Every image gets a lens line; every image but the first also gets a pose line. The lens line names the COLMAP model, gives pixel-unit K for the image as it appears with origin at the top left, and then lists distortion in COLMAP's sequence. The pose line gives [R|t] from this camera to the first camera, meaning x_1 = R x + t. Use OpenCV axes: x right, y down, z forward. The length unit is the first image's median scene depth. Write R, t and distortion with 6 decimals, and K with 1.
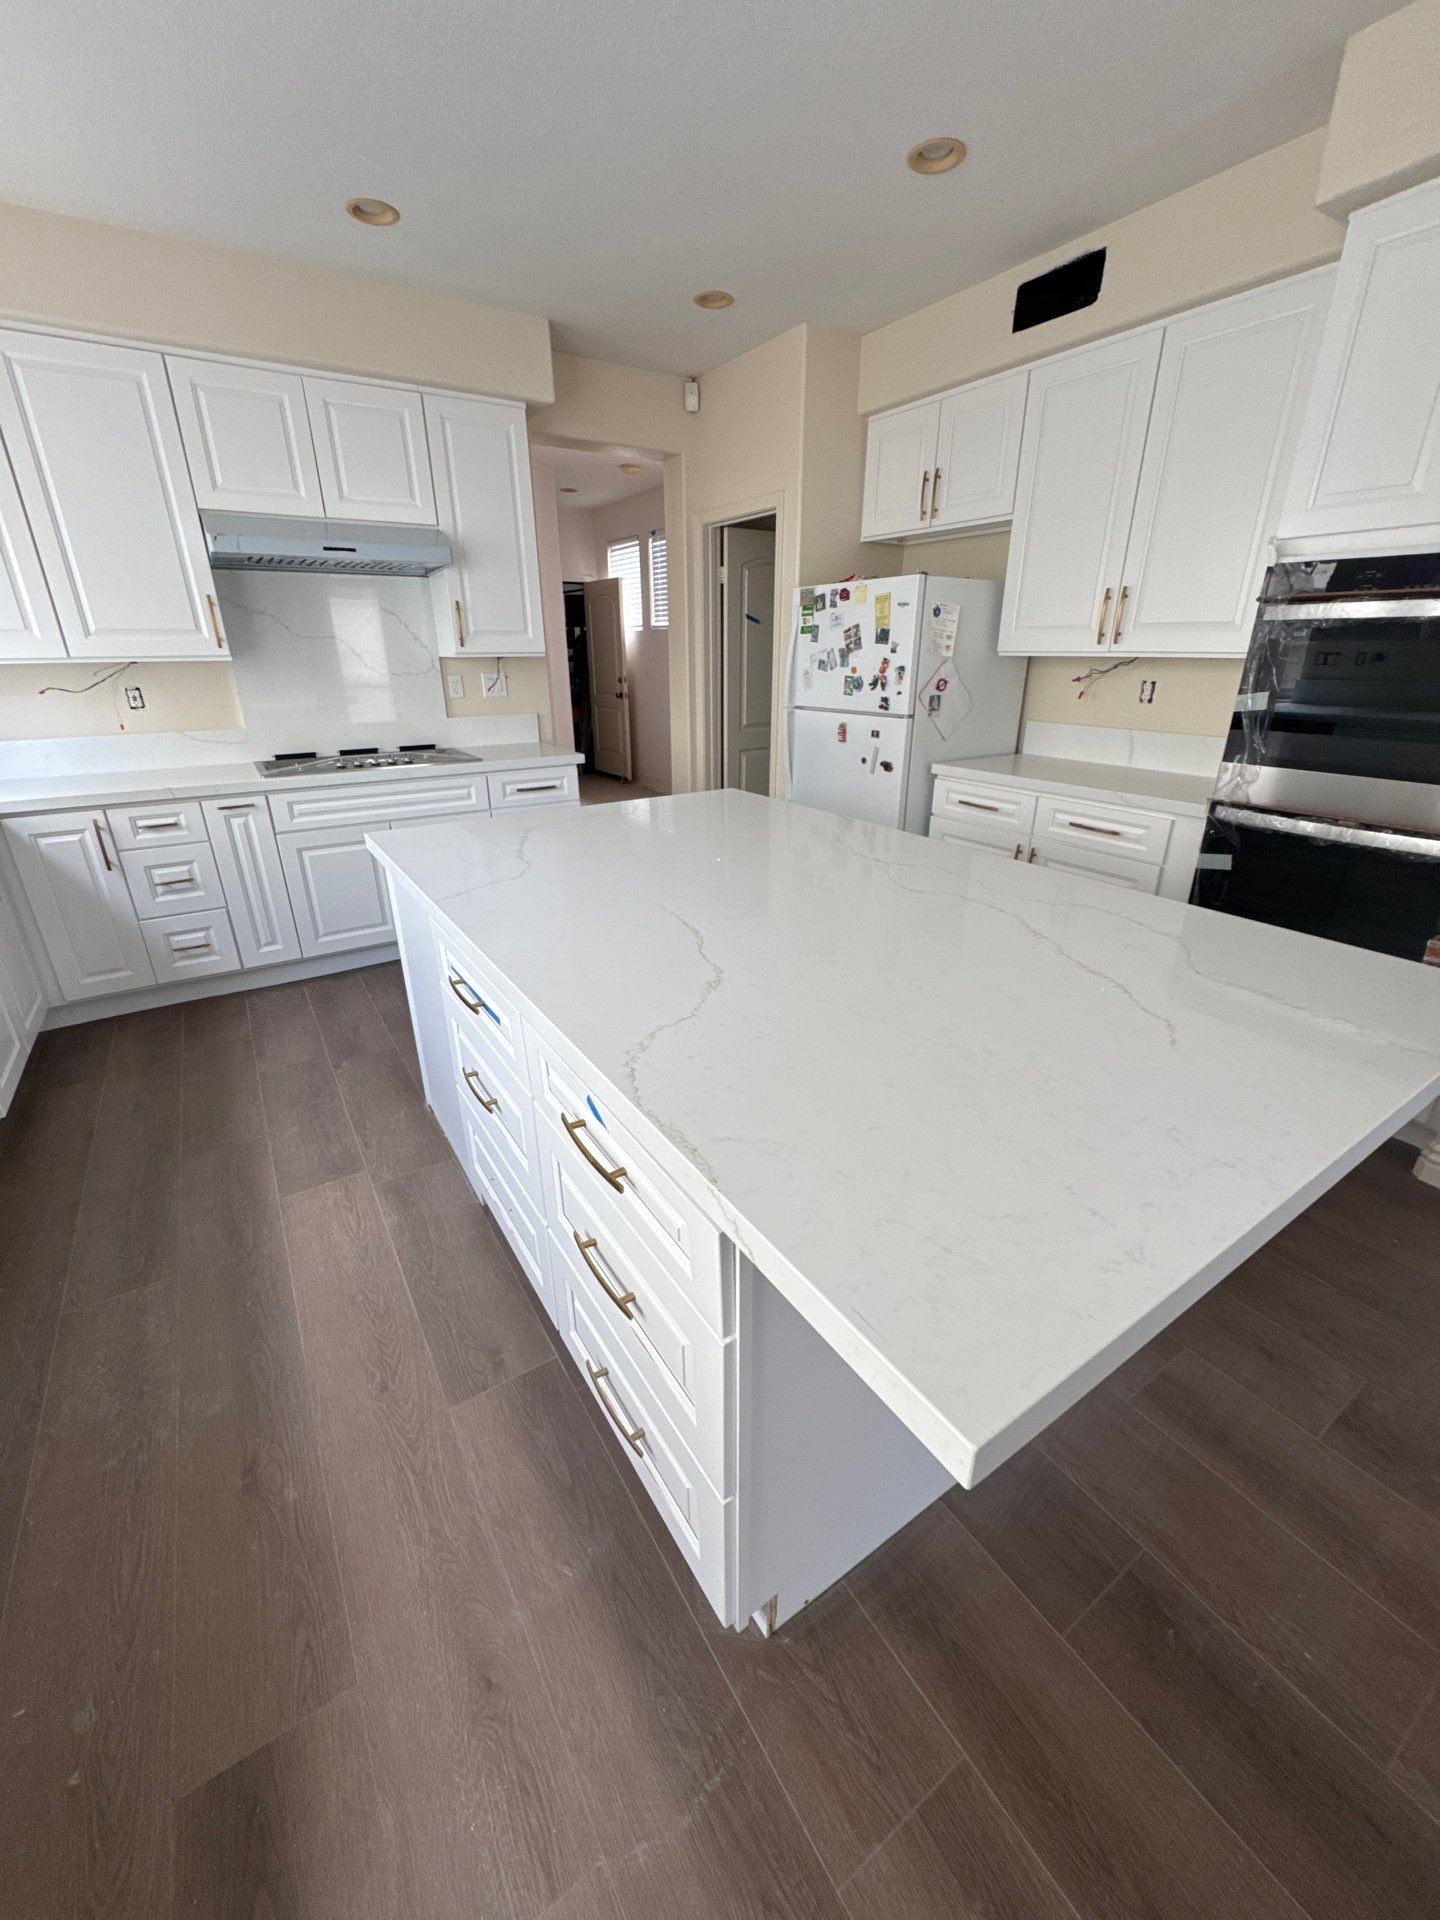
lens RADIAL K [[765.0, 0, 720.0], [0, 765.0, 960.0], [0, 0, 1]] dist [-0.000702, -0.000217]
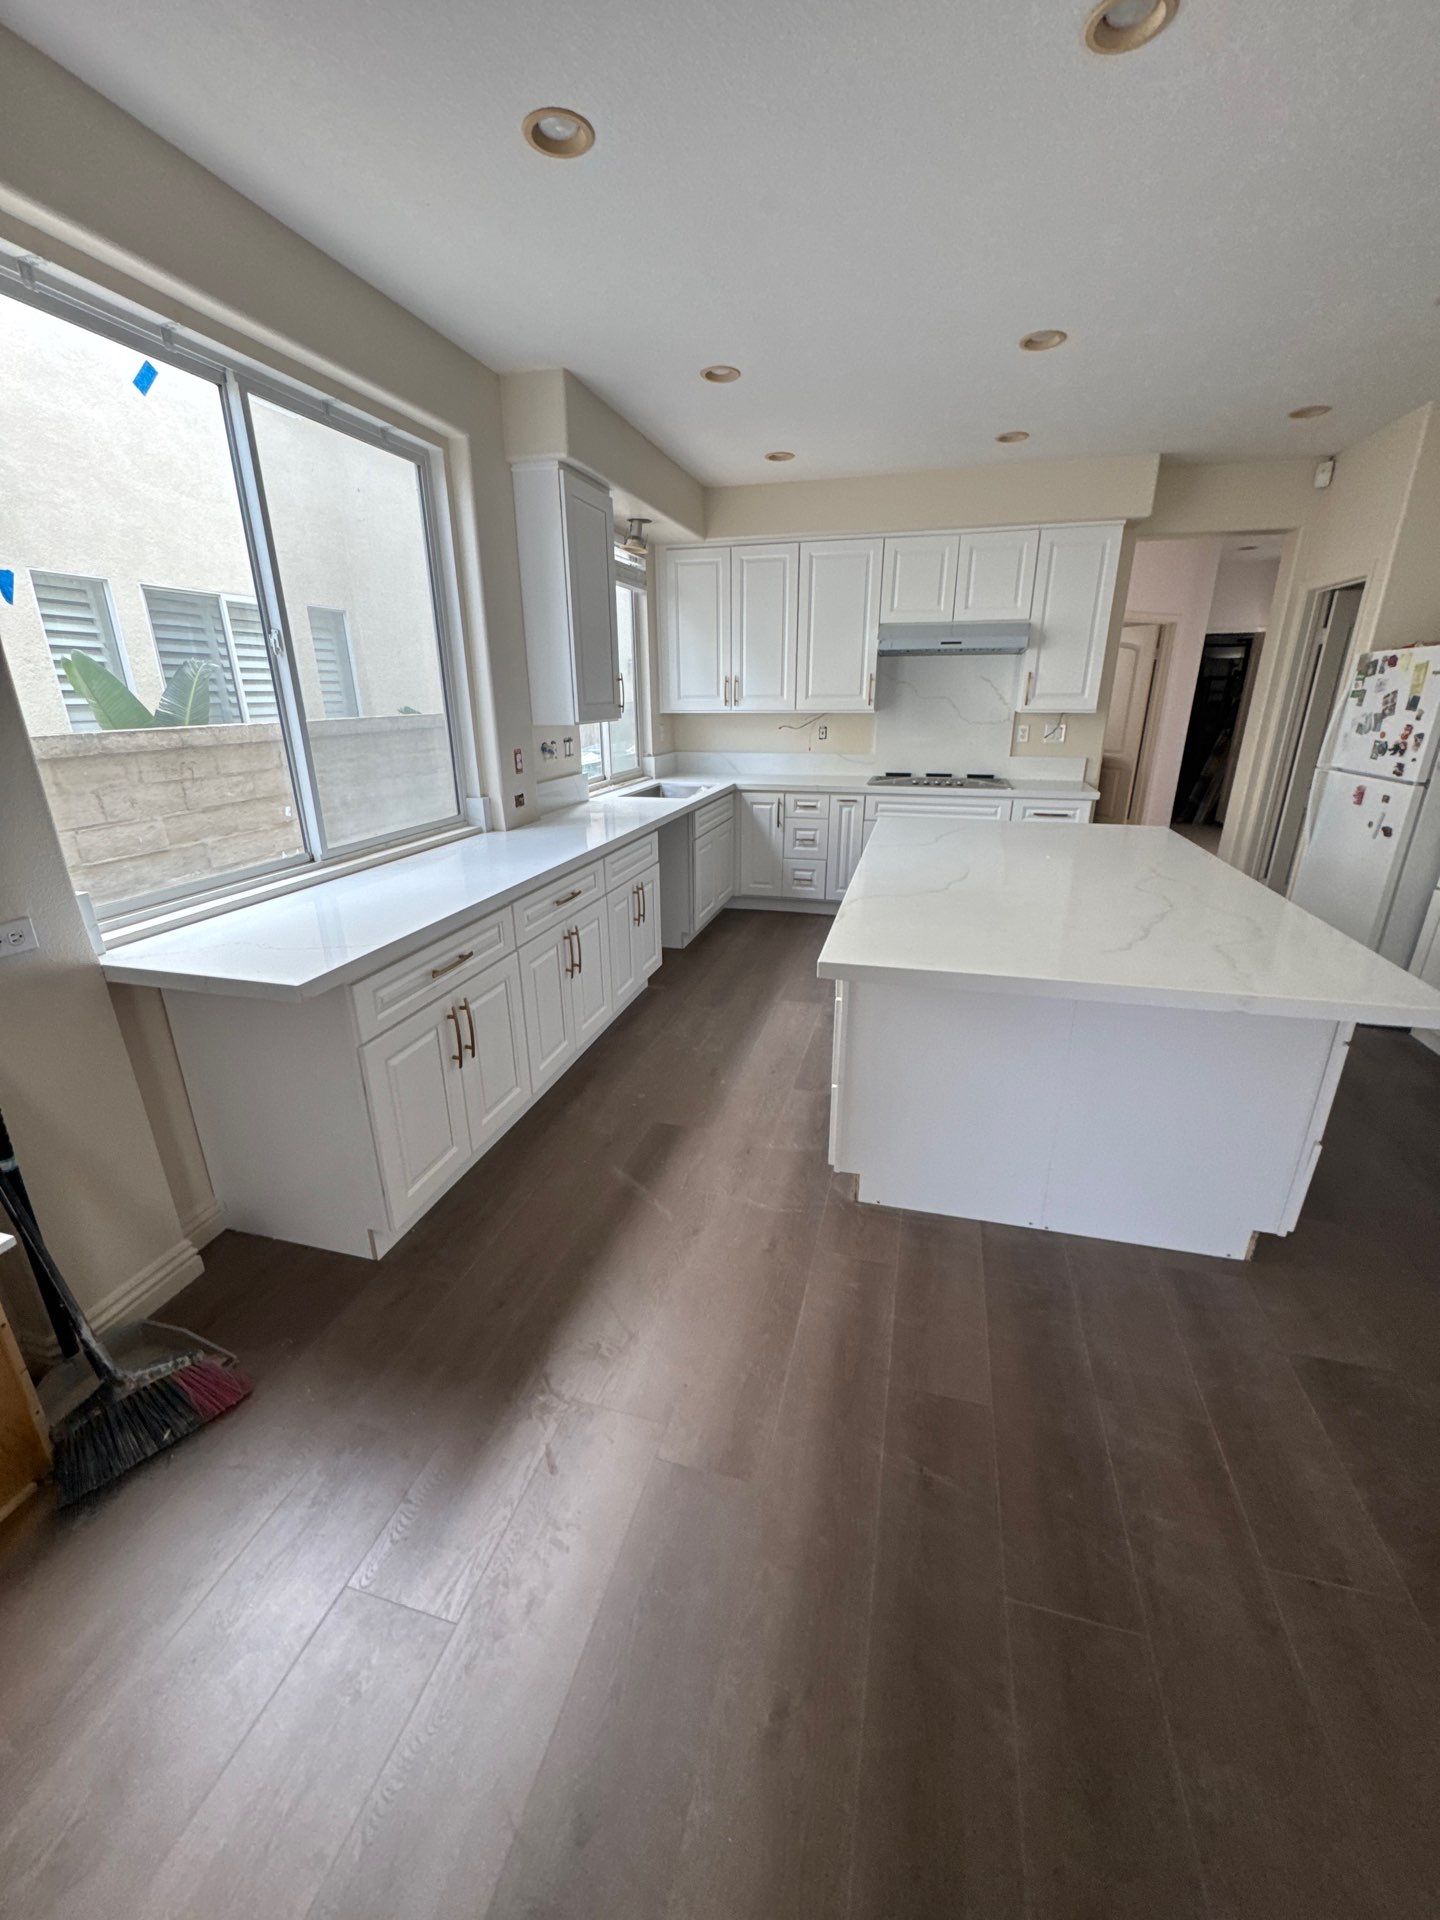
lens RADIAL K [[765.0, 0, 720.0], [0, 765.0, 960.0], [0, 0, 1]] dist [-0.000702, -0.000217]
pose [[0.668433, 0.249117, -0.700813, 0.386934], [-0.280432, 0.957113, 0.072748, 0.077463], [0.688880, 0.147903, 0.709626, -0.278206]]
